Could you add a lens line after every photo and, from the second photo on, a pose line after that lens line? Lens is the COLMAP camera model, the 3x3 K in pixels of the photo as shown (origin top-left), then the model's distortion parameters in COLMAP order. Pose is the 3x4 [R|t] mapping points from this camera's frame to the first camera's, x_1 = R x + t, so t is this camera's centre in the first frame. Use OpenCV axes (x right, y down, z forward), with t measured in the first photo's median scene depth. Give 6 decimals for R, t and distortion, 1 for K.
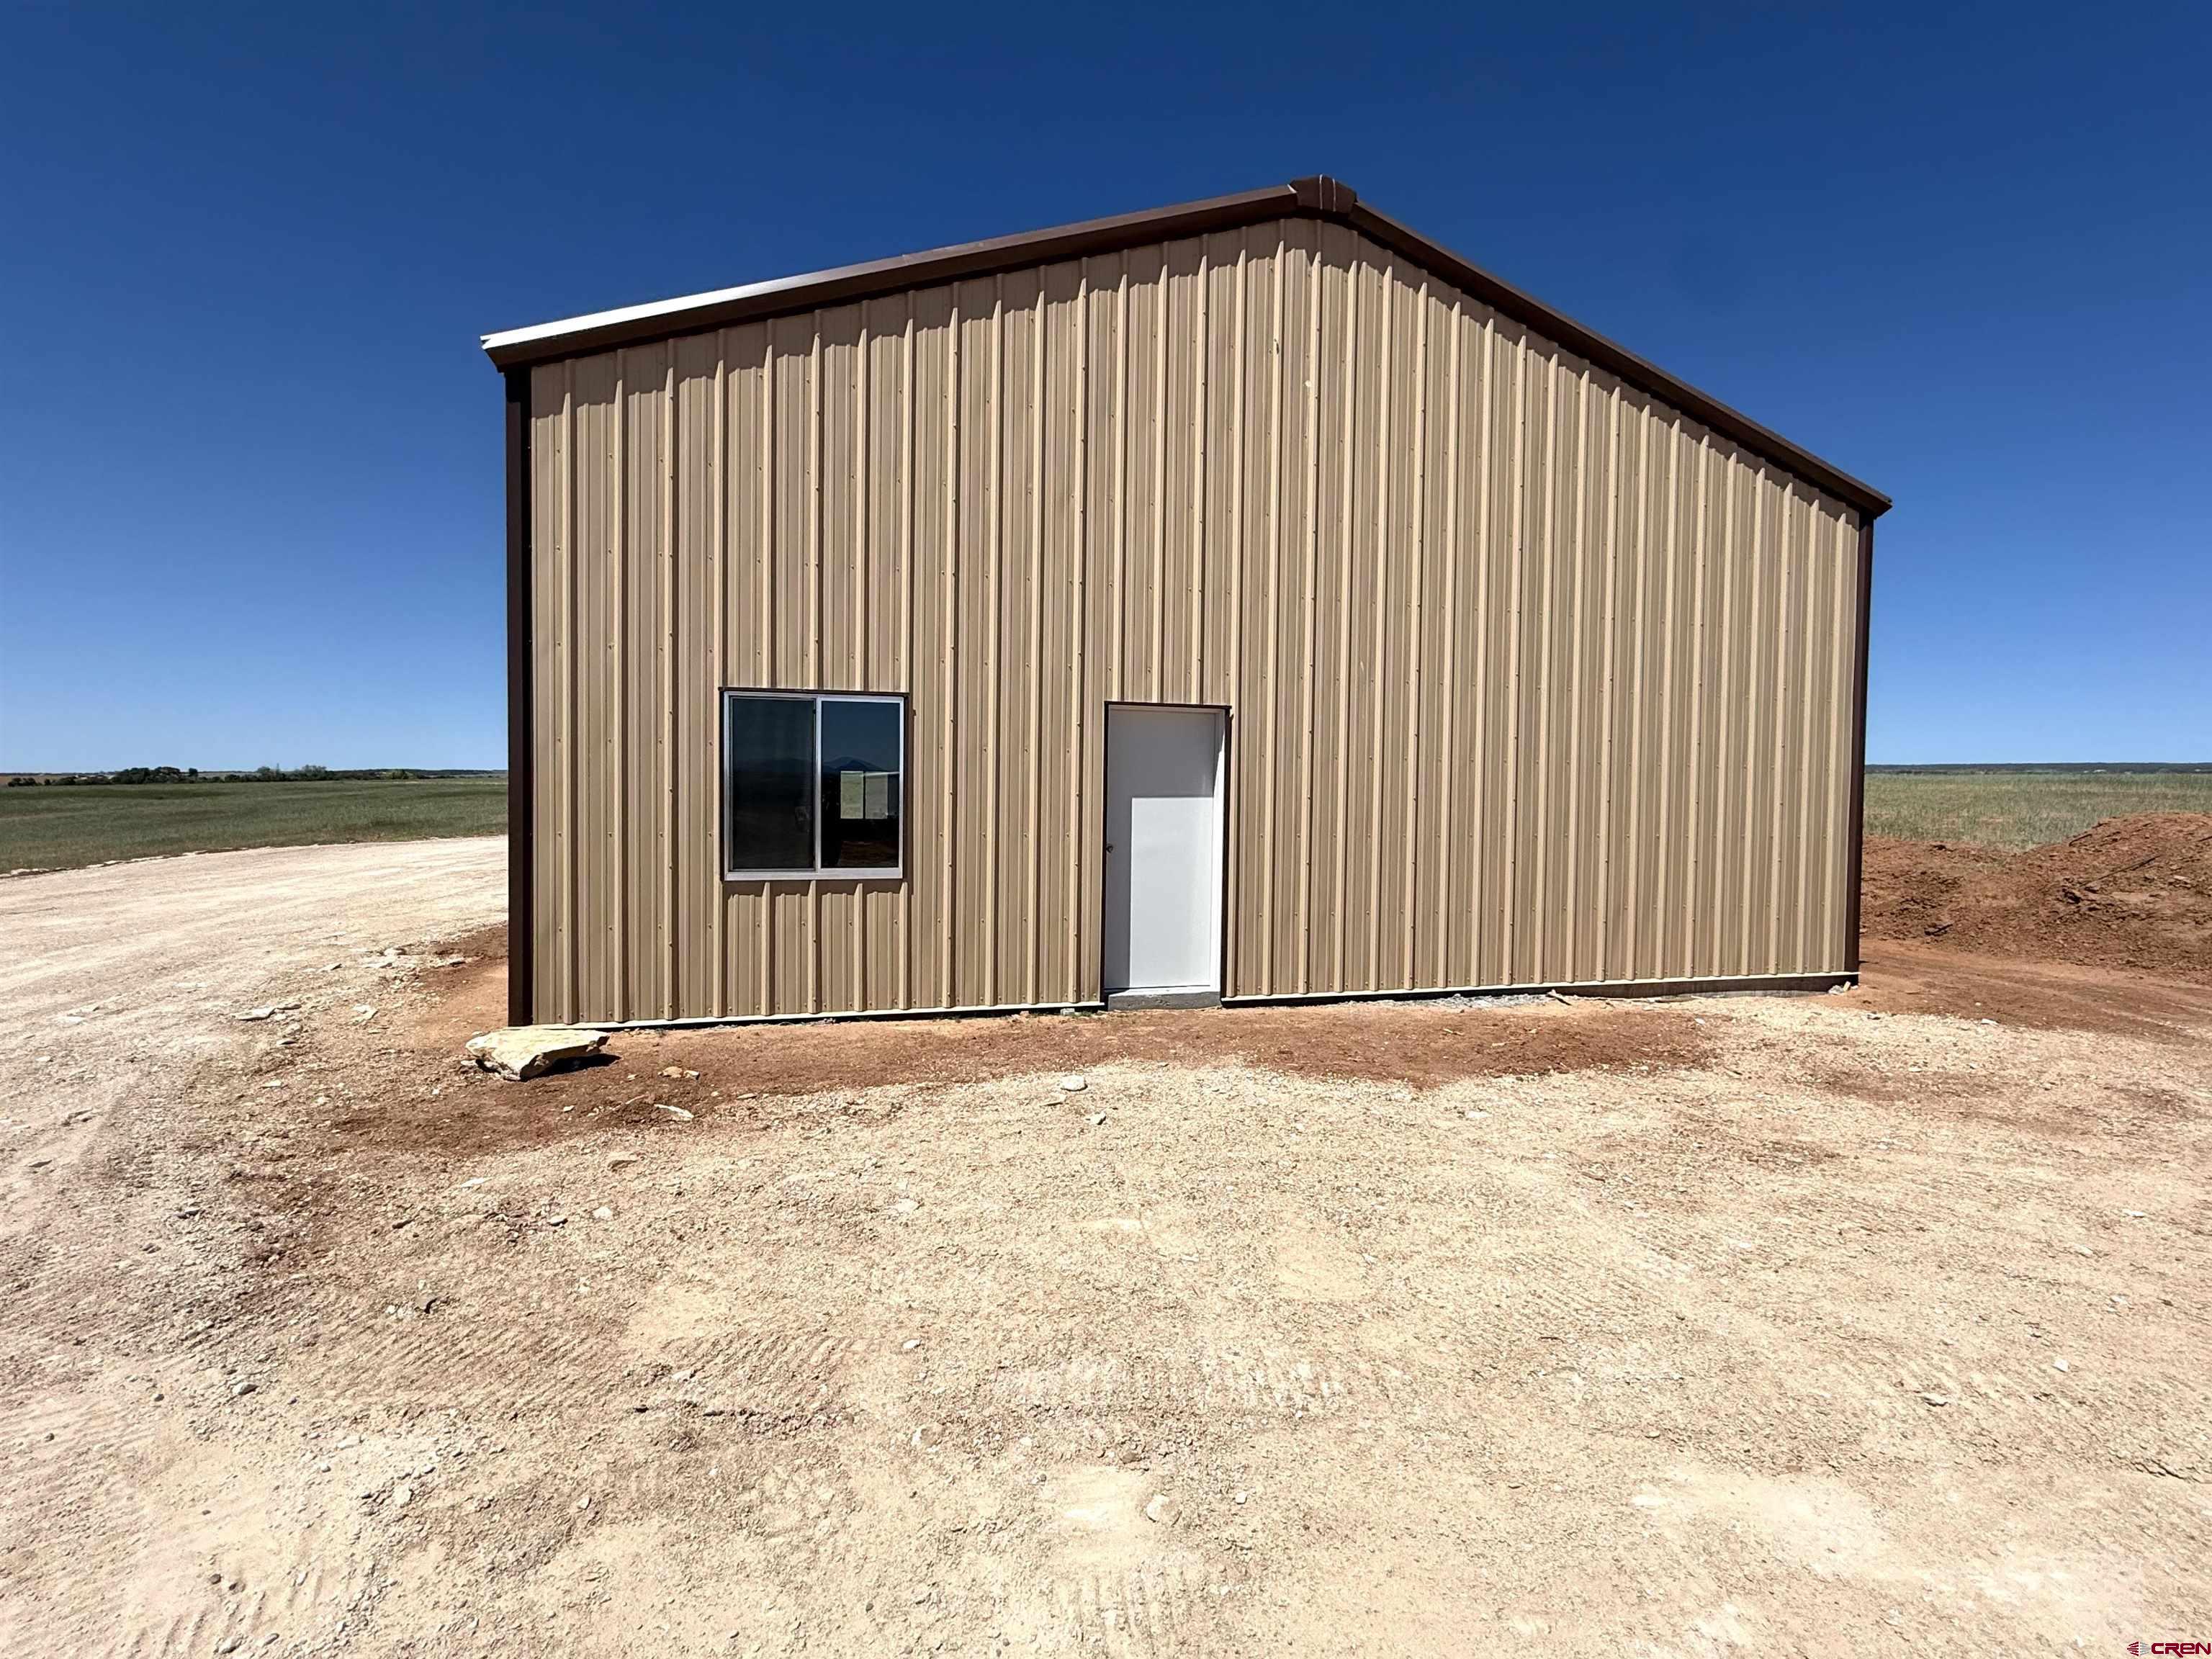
lens RADIAL K [[1046.5, 0, 1110.8], [0, 1046.5, 814.1], [0, 0, 1]] dist [-0.006251, -0.000167]
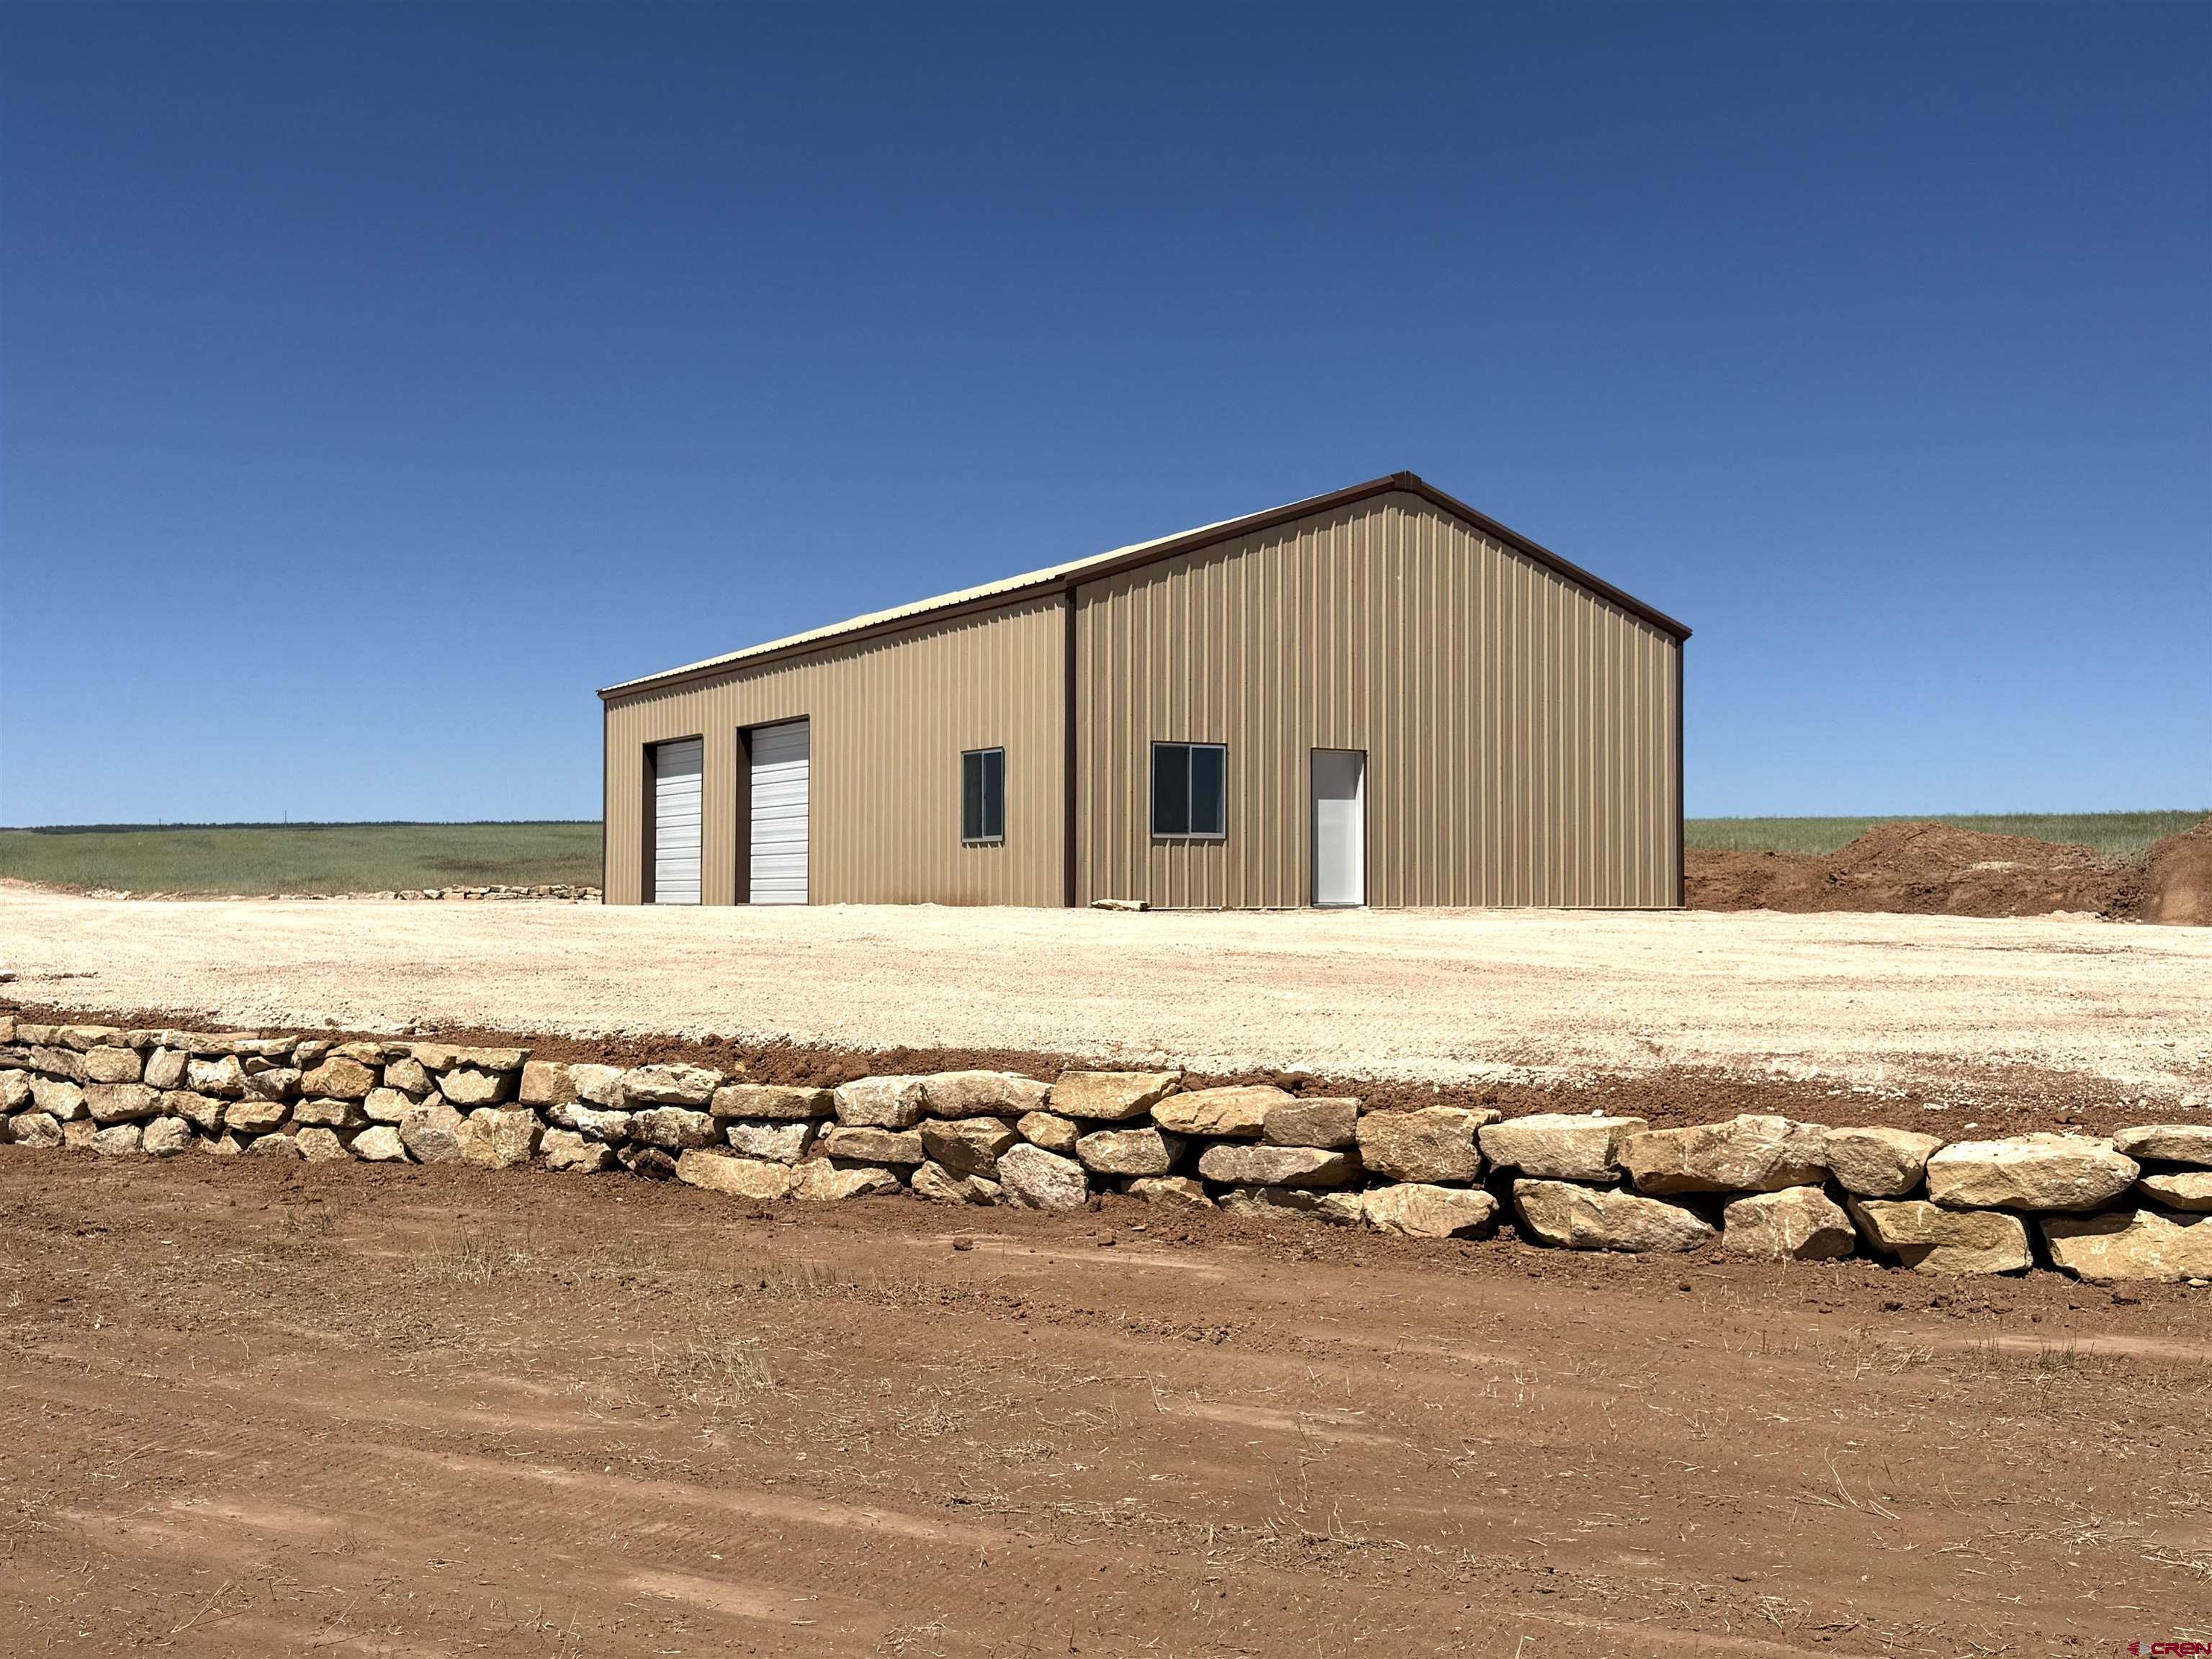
lens RADIAL K [[2189.0, 0, 1104.4], [0, 2189.0, 833.7], [0, 0, 1]] dist [0.011795, 0.000000]
pose [[0.961392, -0.005255, 0.275131, -1.448428], [0.017504, 0.998961, -0.042084, 0.207936], [-0.274624, 0.045276, 0.960485, -2.690372]]
